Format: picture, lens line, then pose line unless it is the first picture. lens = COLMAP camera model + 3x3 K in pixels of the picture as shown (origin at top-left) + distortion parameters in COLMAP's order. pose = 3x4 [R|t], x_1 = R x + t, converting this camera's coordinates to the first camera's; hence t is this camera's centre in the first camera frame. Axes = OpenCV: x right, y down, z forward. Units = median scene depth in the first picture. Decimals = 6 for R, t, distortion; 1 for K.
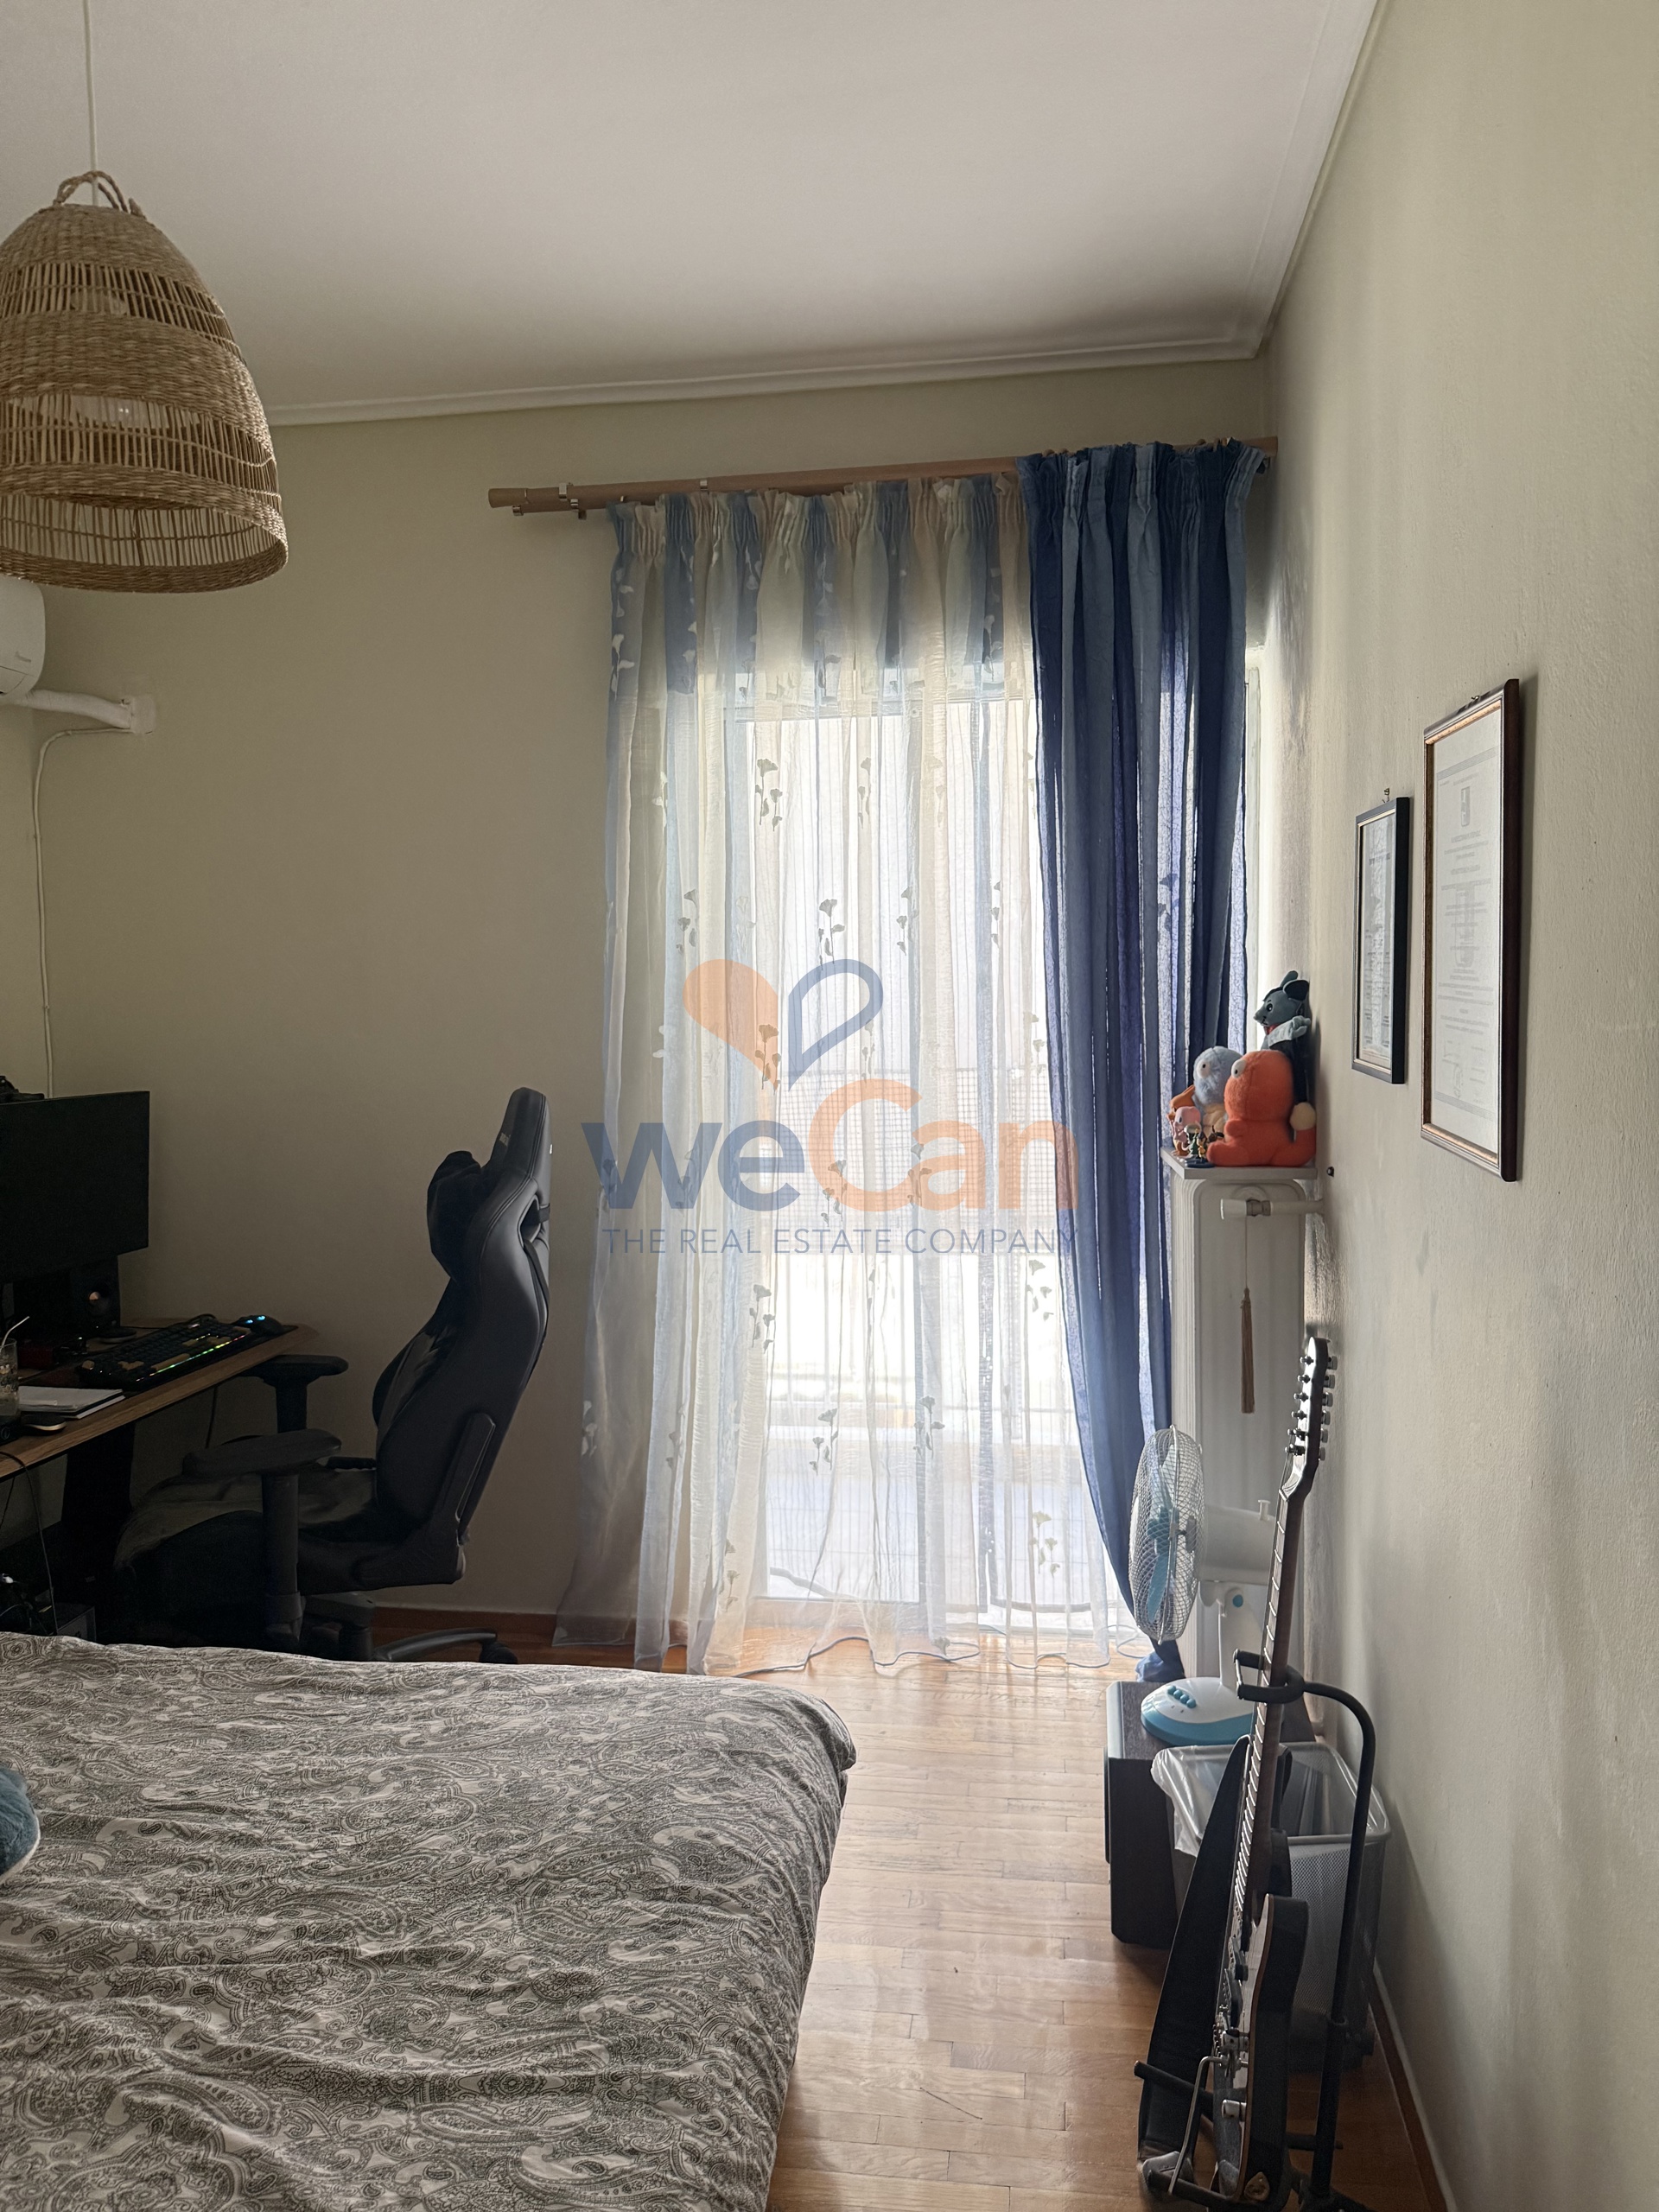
lens RADIAL K [[1553.3, 0, 829.5], [0, 1553.3, 1106.0], [0, 0, 1]] dist [0.080222, -0.117553]
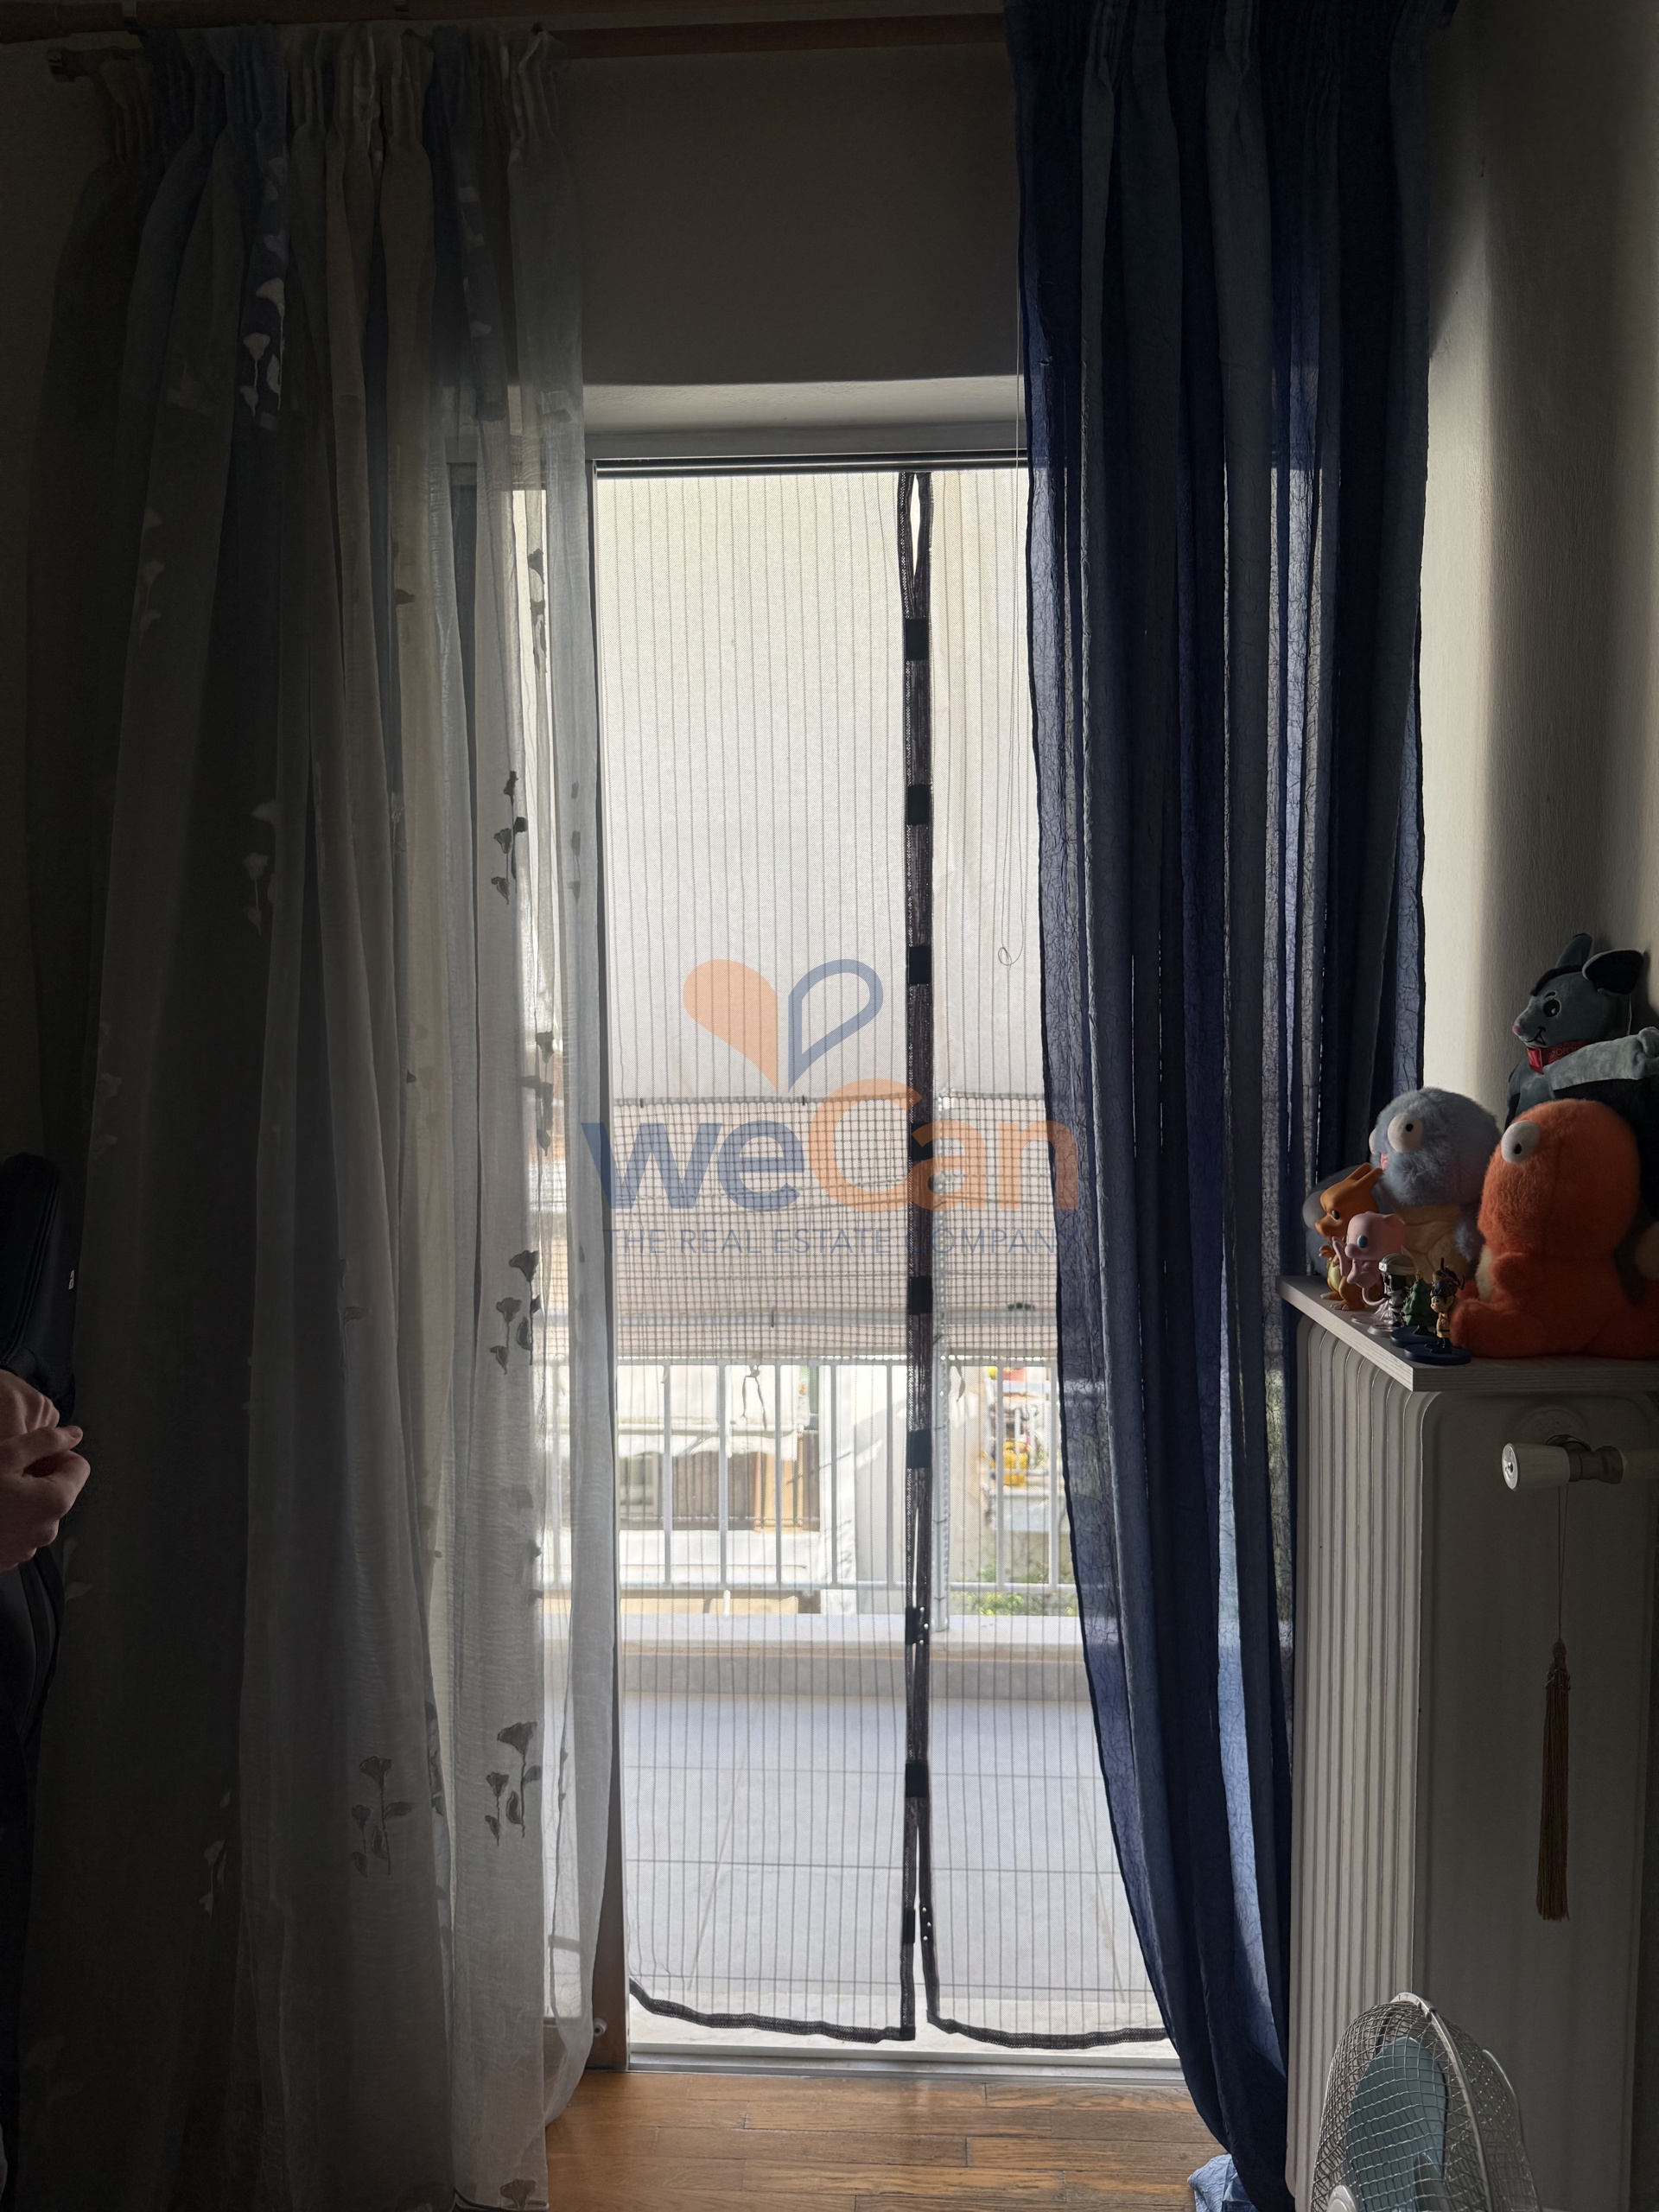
lens RADIAL K [[1553.3, 0, 829.5], [0, 1553.3, 1106.0], [0, 0, 1]] dist [0.080222, -0.117553]
pose [[0.996853, 0.002526, 0.079227, 0.021855], [-0.002563, 0.999997, 0.000366, -0.029167], [-0.079226, -0.000568, 0.996857, 0.482671]]
